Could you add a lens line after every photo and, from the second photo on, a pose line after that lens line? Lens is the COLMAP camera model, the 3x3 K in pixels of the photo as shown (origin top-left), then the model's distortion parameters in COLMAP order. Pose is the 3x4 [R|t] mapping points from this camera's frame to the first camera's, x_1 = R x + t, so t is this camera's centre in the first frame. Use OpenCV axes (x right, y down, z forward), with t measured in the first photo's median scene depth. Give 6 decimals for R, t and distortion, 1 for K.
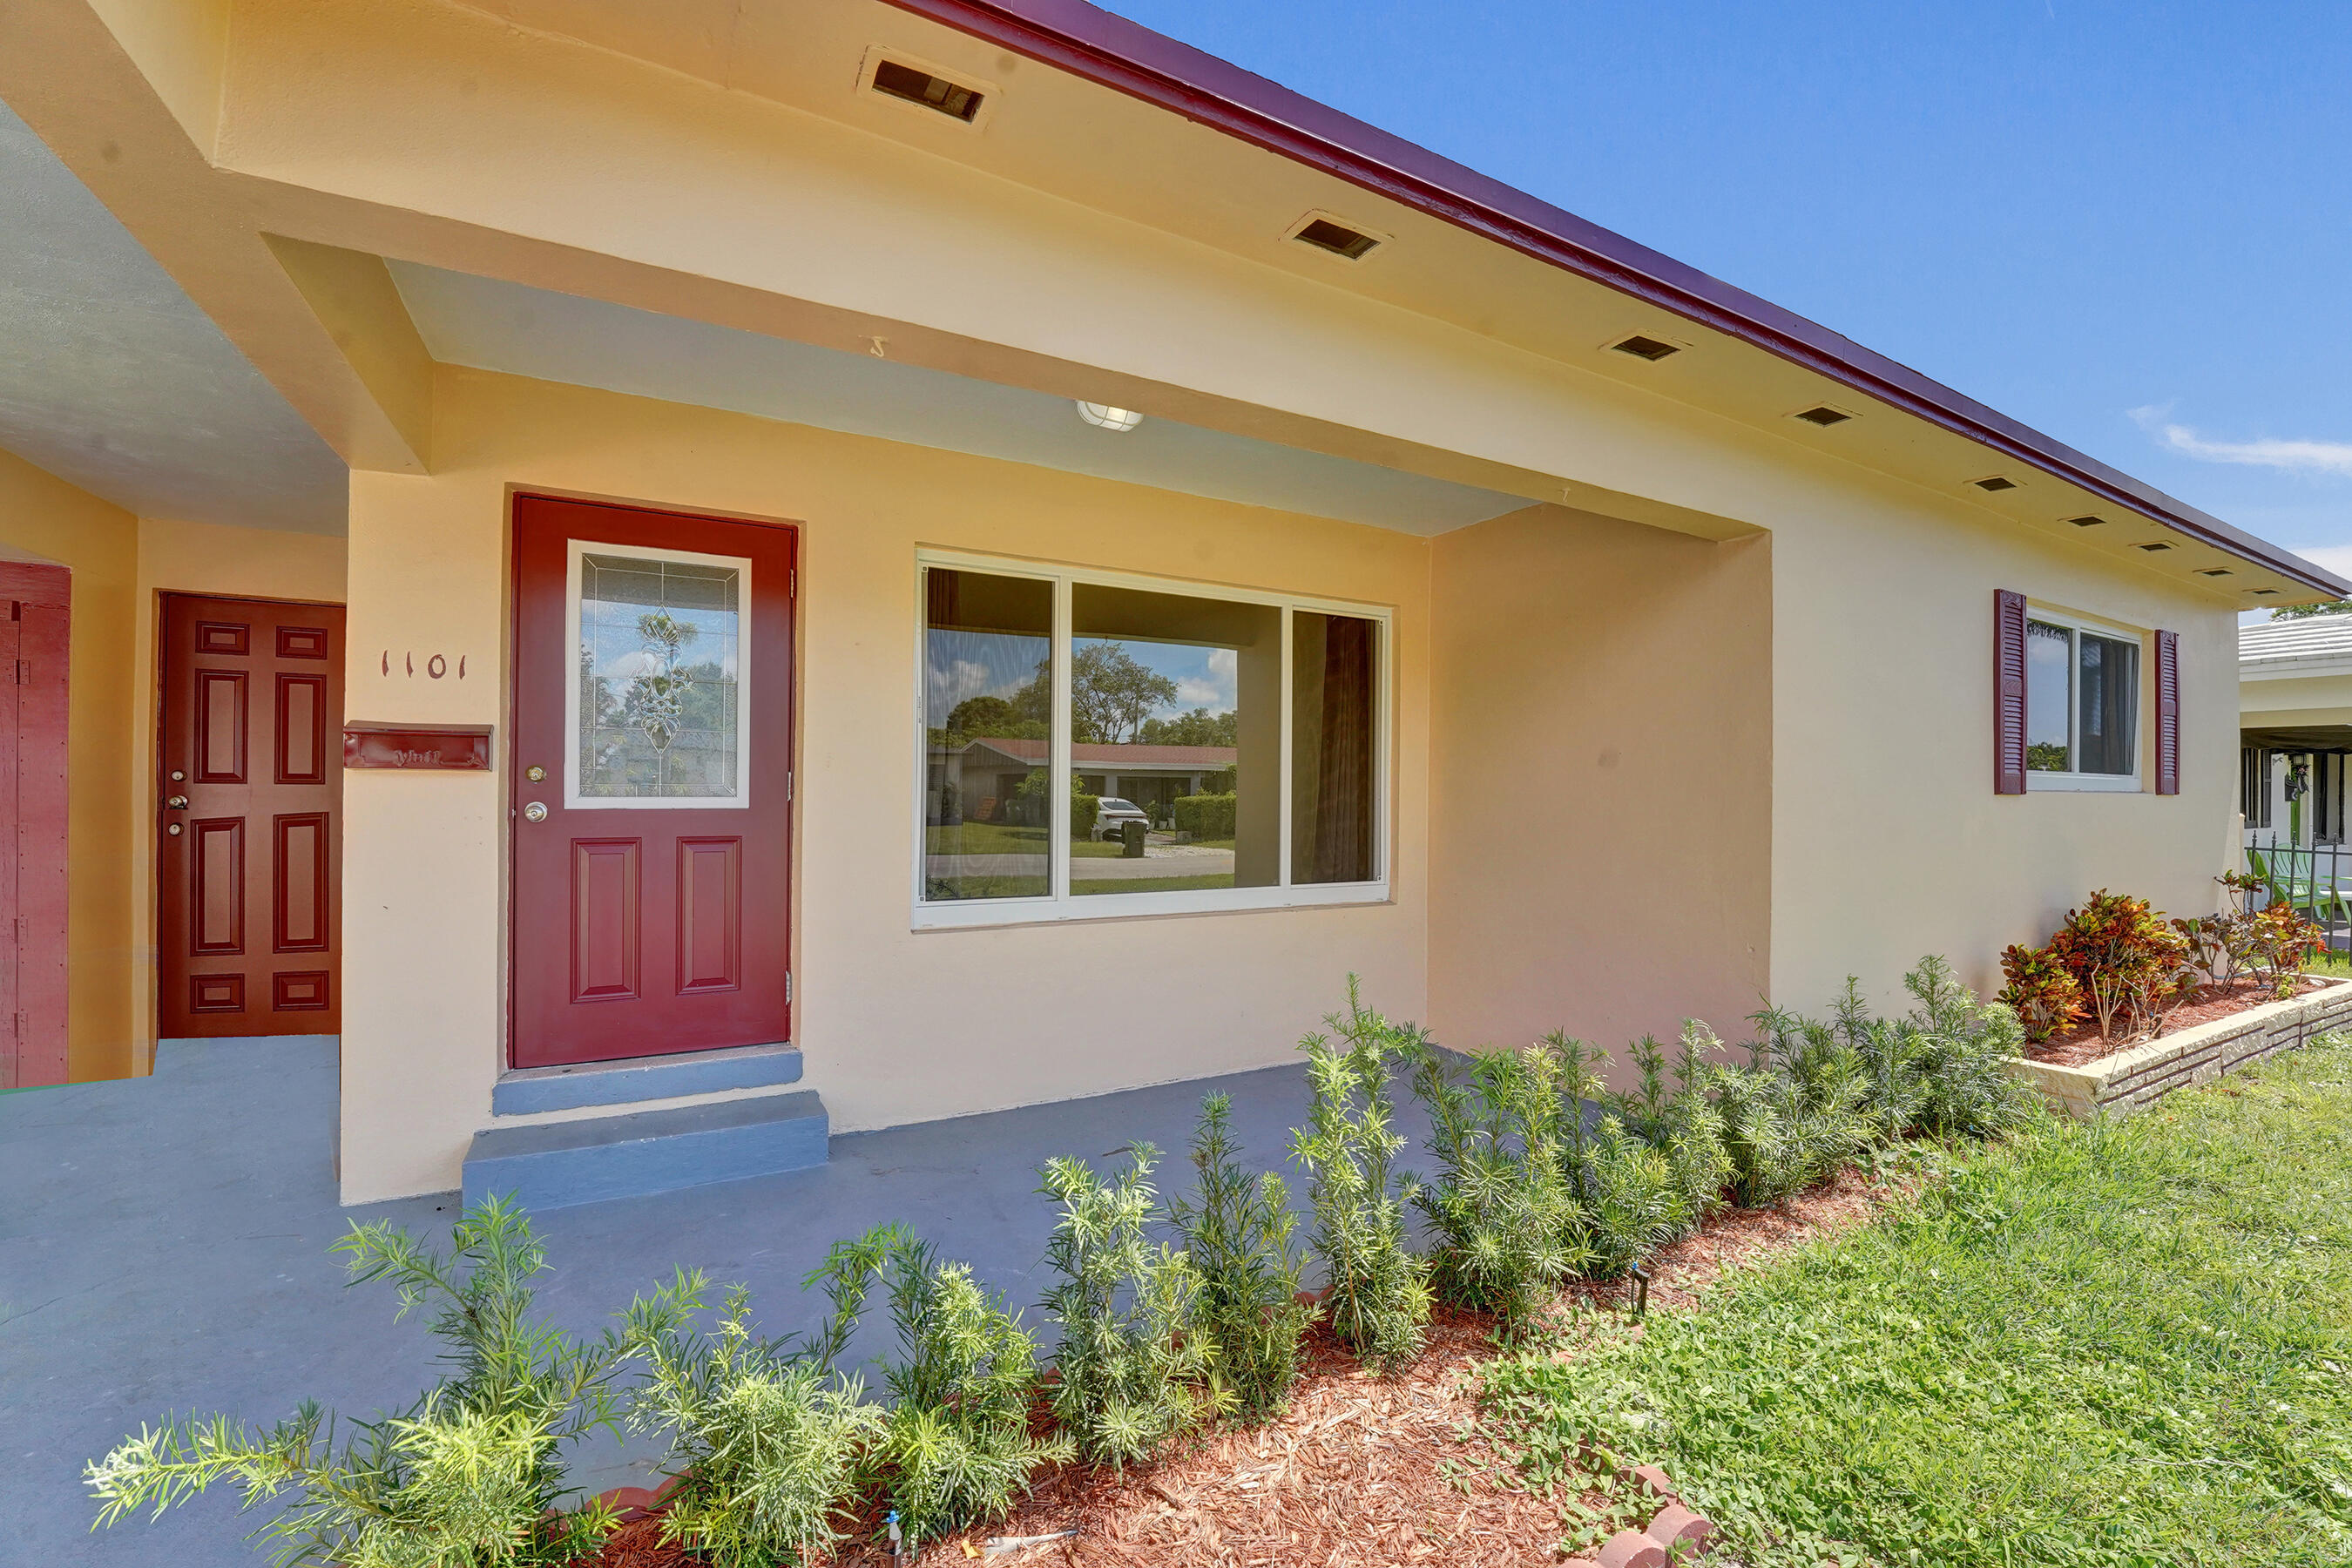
lens RADIAL K [[982.3, 0, 1163.5], [0, 982.3, 787.0], [0, 0, 1]] dist [-0.024884, 0.002910]
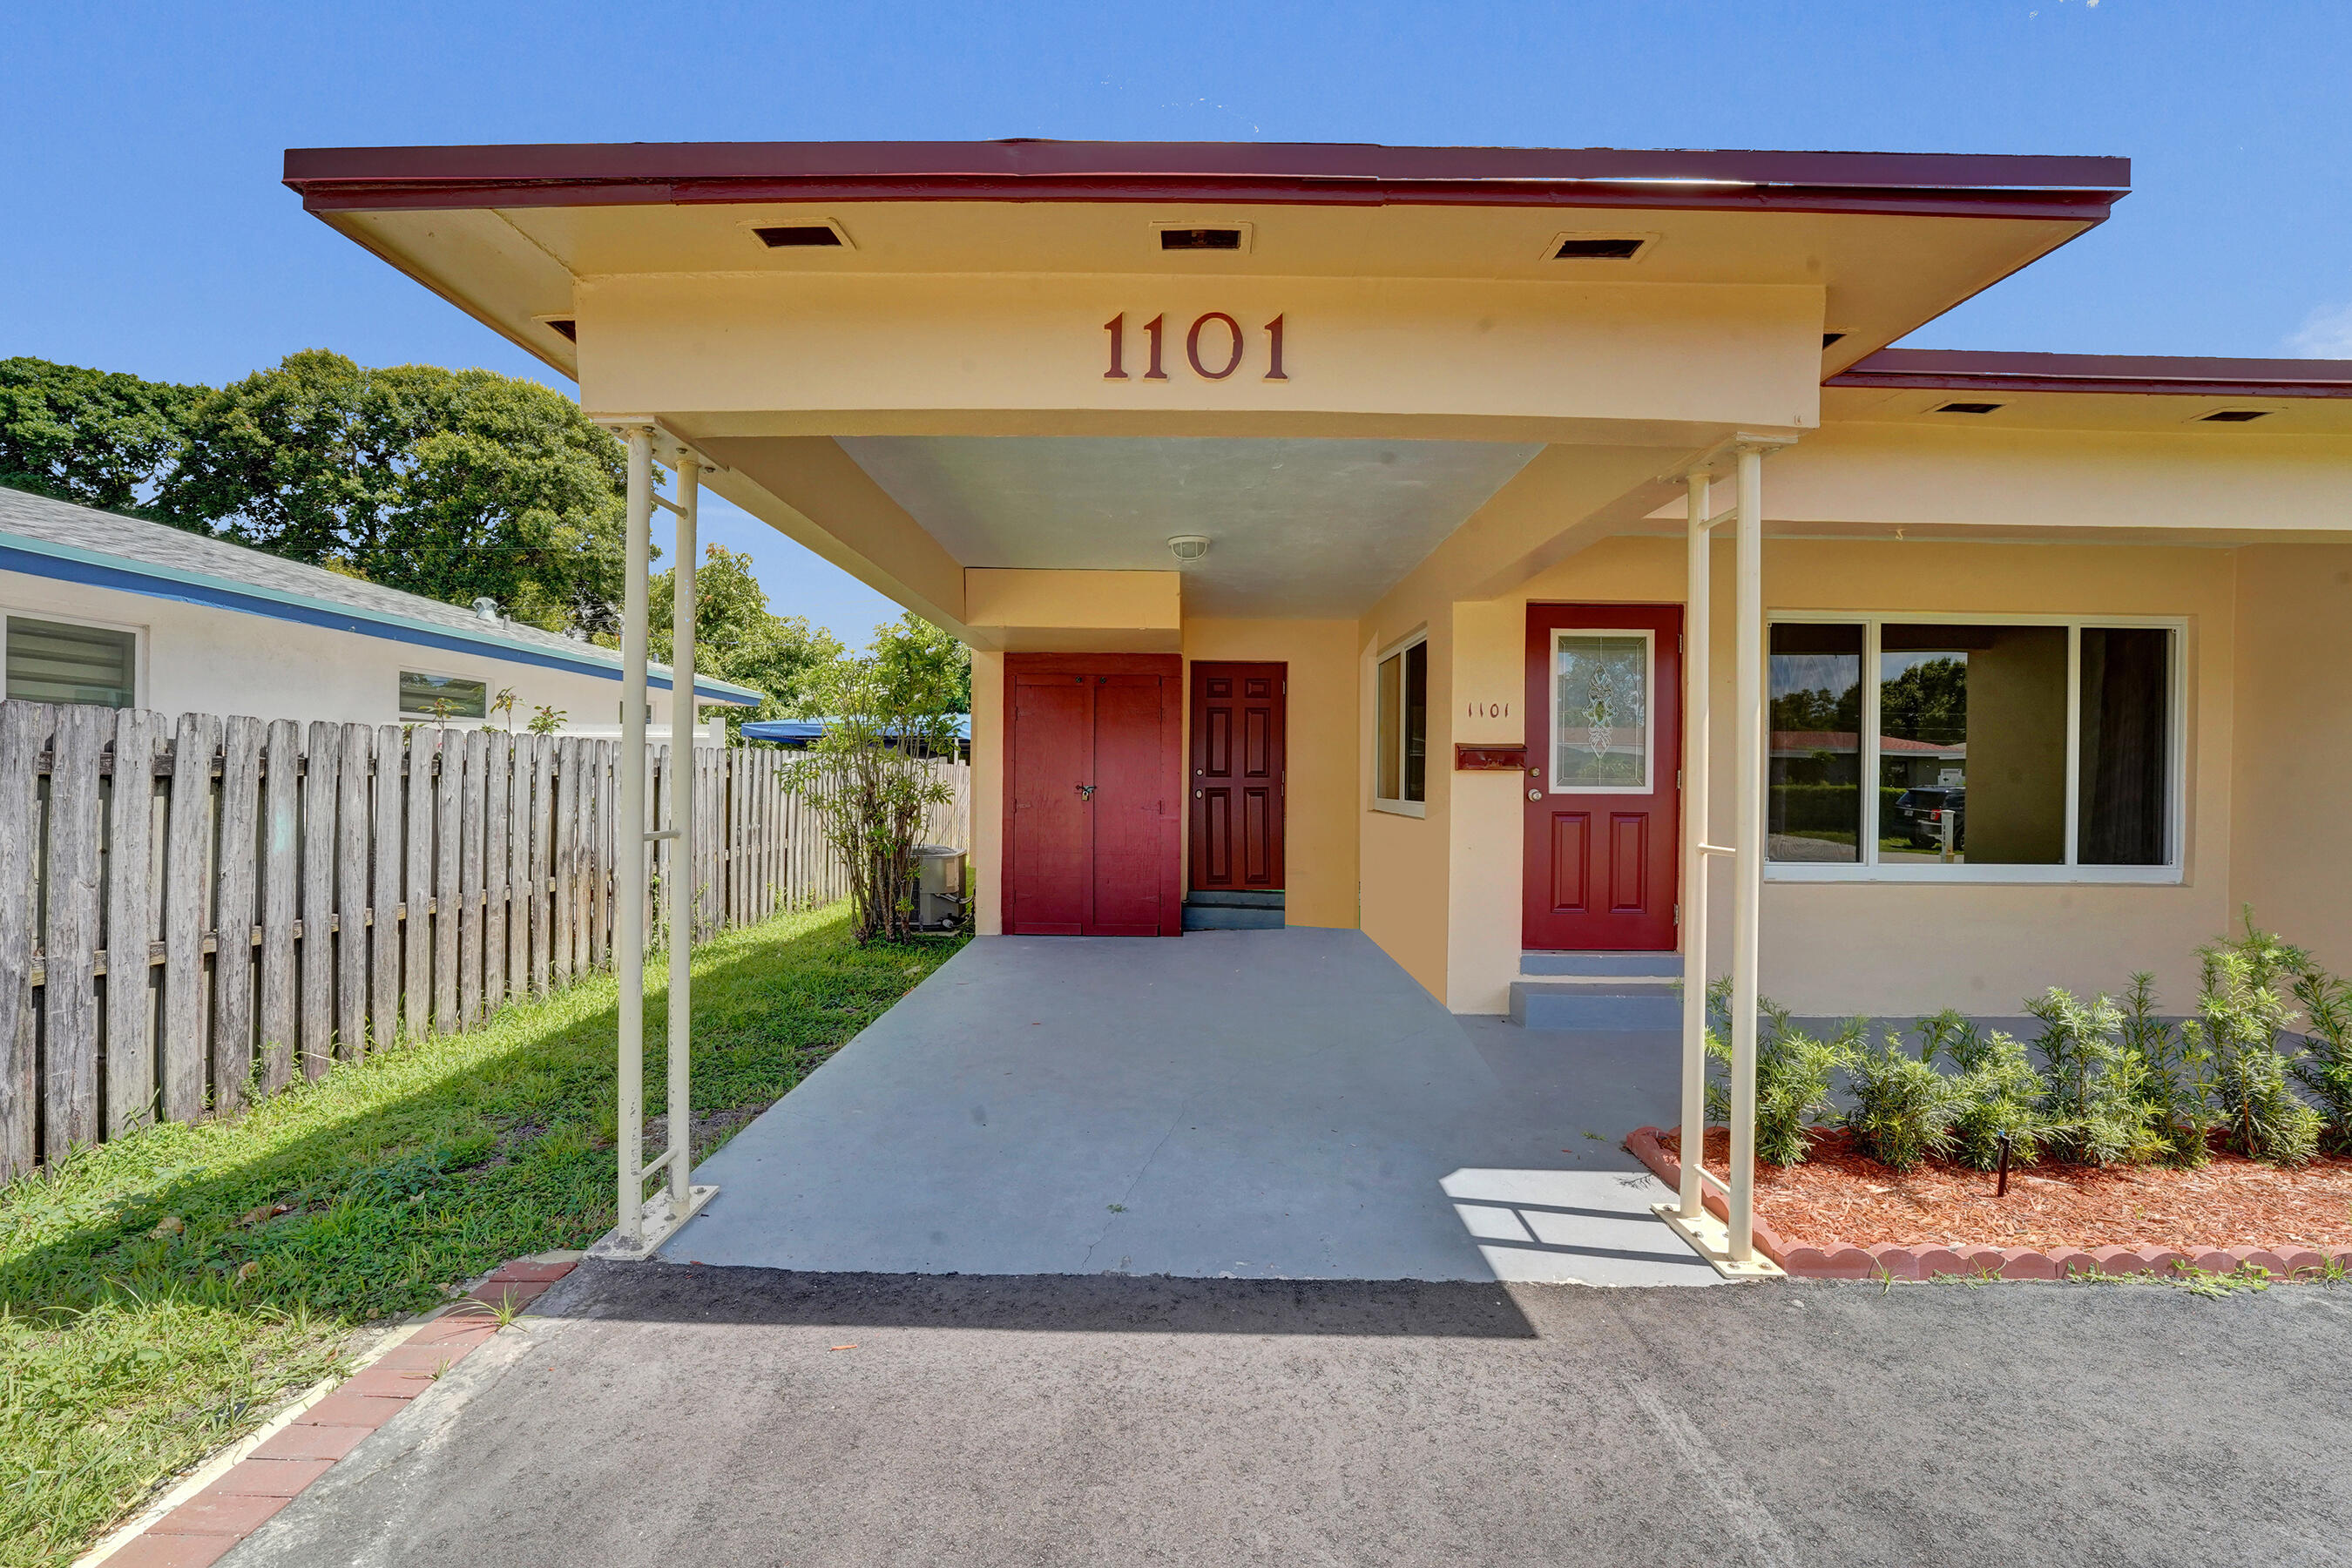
lens RADIAL K [[982.3, 0, 1186.0], [0, 982.3, 778.0], [0, 0, 1]] dist [-0.024884, 0.002910]
pose [[0.877788, -0.000188, -0.479049, -0.339461], [0.000484, 1.000000, 0.000493, -0.004345], [0.479049, -0.000665, 0.877788, -0.683823]]
